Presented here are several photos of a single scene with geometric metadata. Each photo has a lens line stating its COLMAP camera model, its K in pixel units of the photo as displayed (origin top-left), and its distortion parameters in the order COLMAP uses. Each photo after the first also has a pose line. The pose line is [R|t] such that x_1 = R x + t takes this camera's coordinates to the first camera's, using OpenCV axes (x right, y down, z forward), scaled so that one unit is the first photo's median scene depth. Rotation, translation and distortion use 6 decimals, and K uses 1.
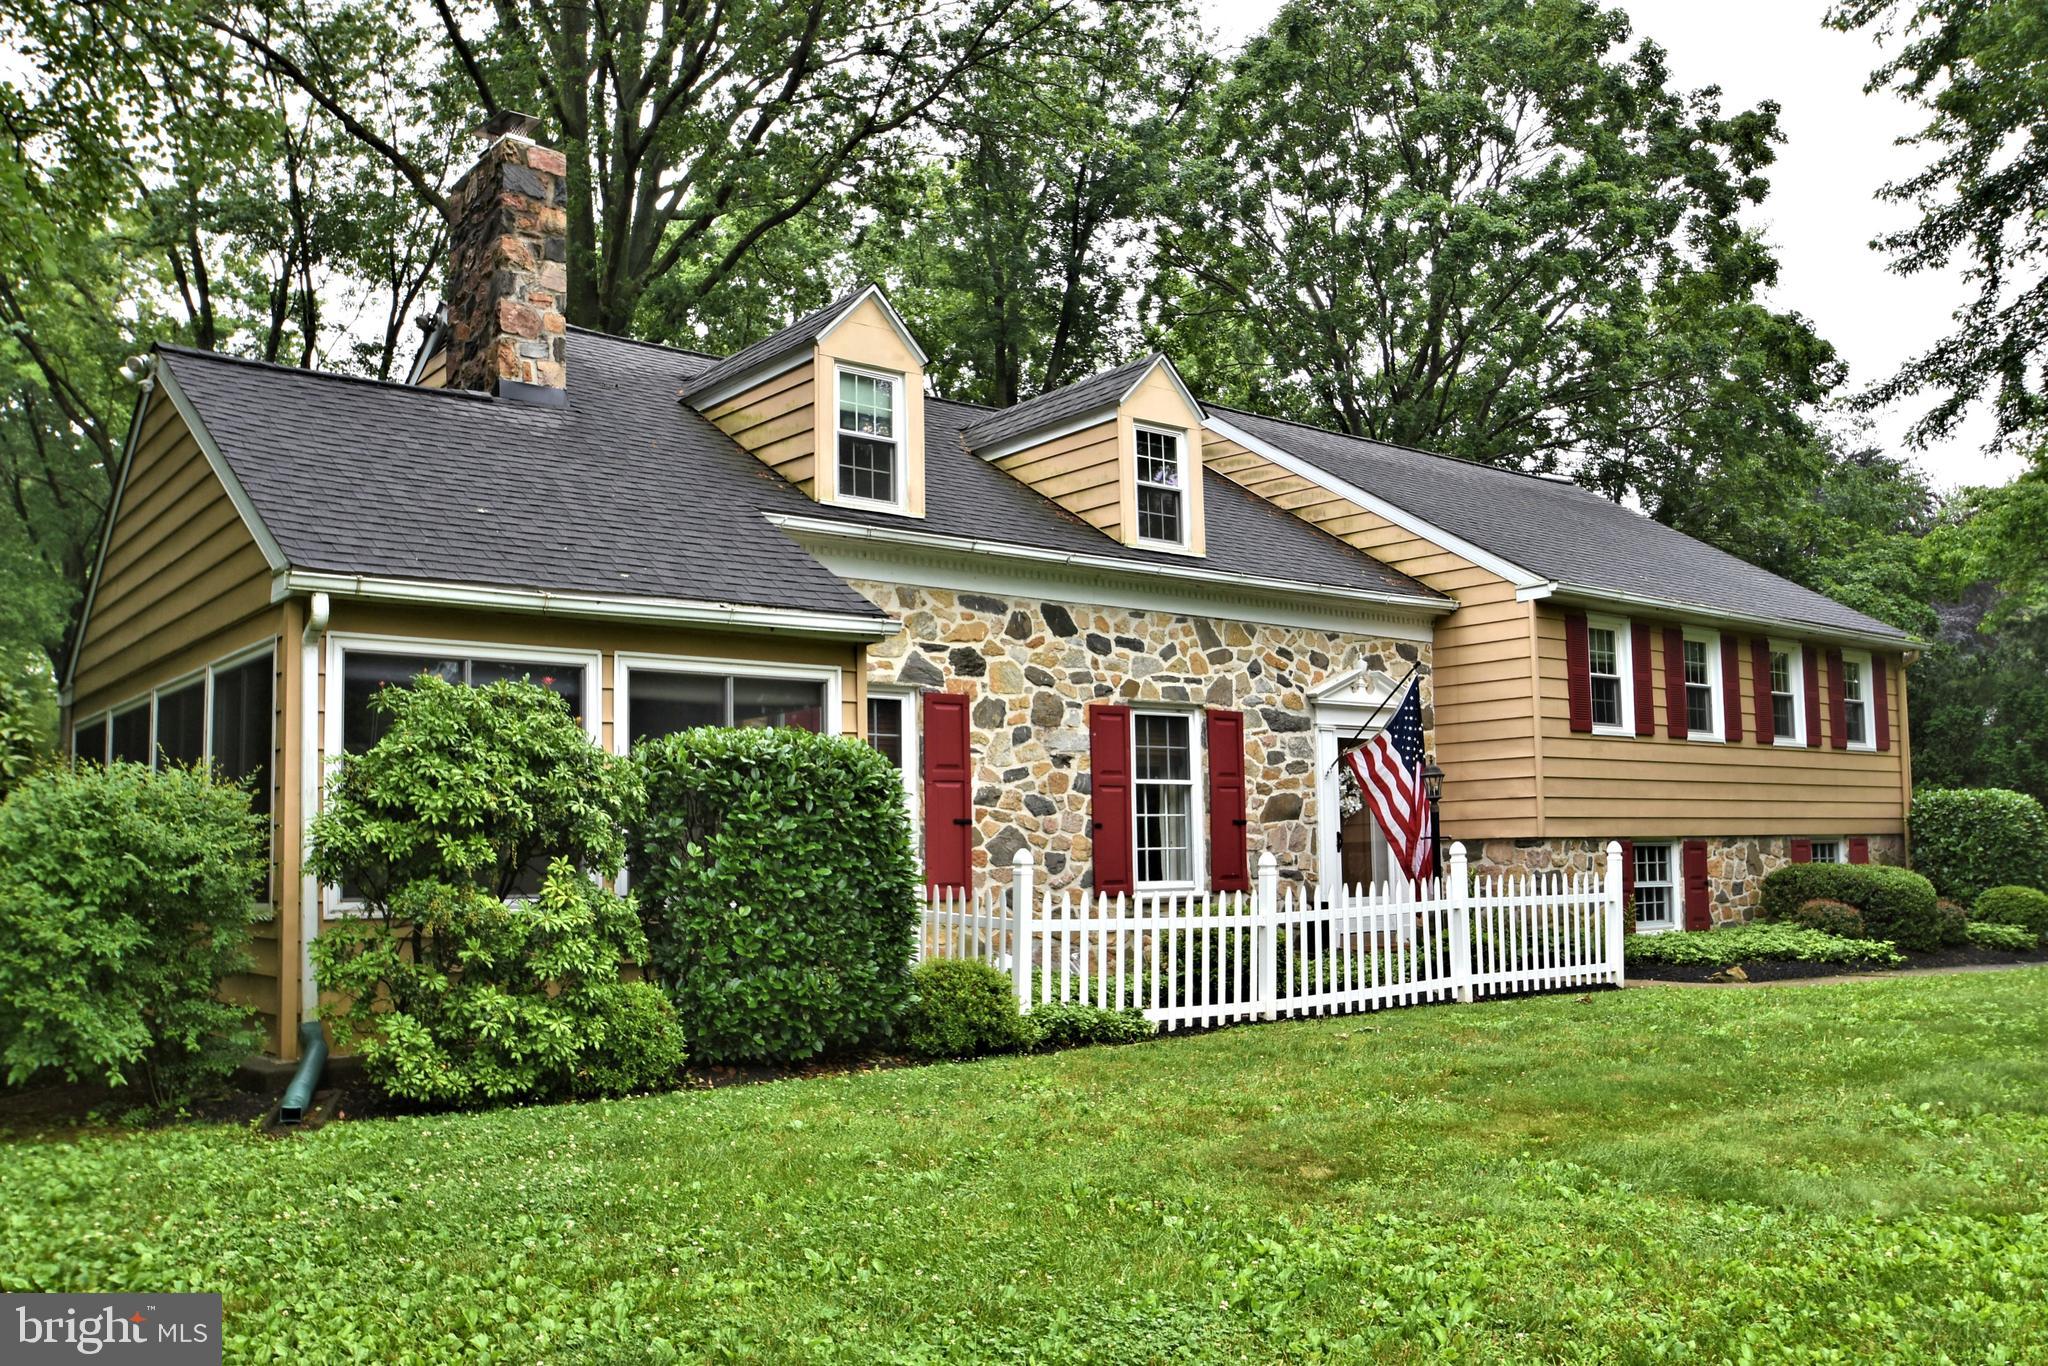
lens RADIAL K [[1646.0, 0, 1024.0], [0, 1646.0, 682.2], [0, 0, 1]] dist [-0.047884, 0.002306]
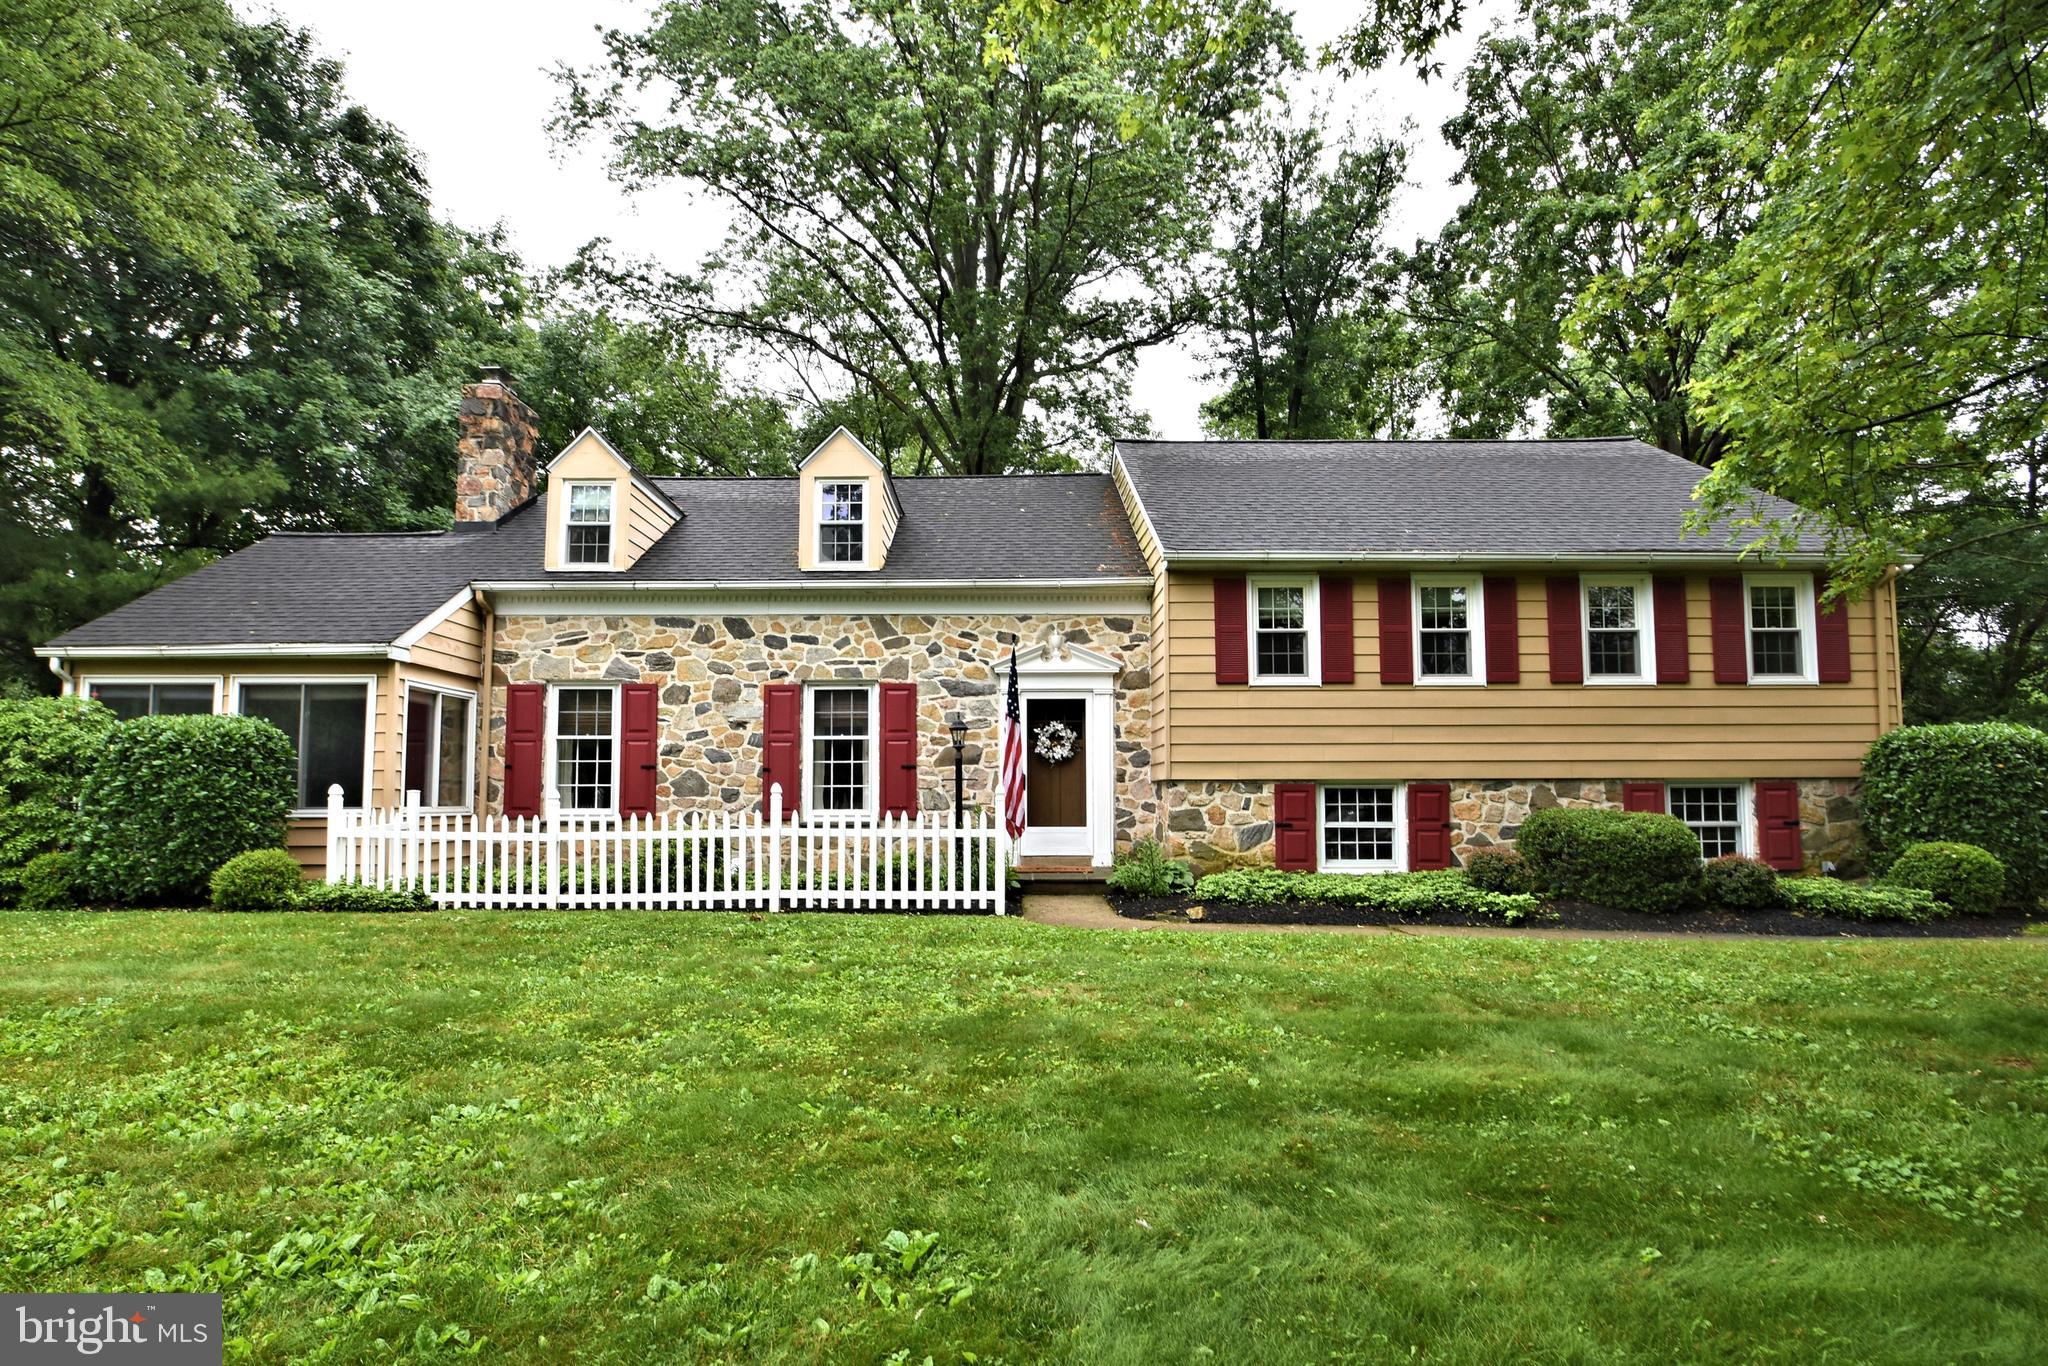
lens RADIAL K [[1056.2, 0, 1024.5], [0, 1056.2, 697.6], [0, 0, 1]] dist [-0.003792, -0.000435]
pose [[0.788248, -0.043908, -0.613789, 0.772736], [0.055703, 0.998447, 0.000112, 0.036710], [0.612831, -0.034278, 0.789470, 0.411331]]
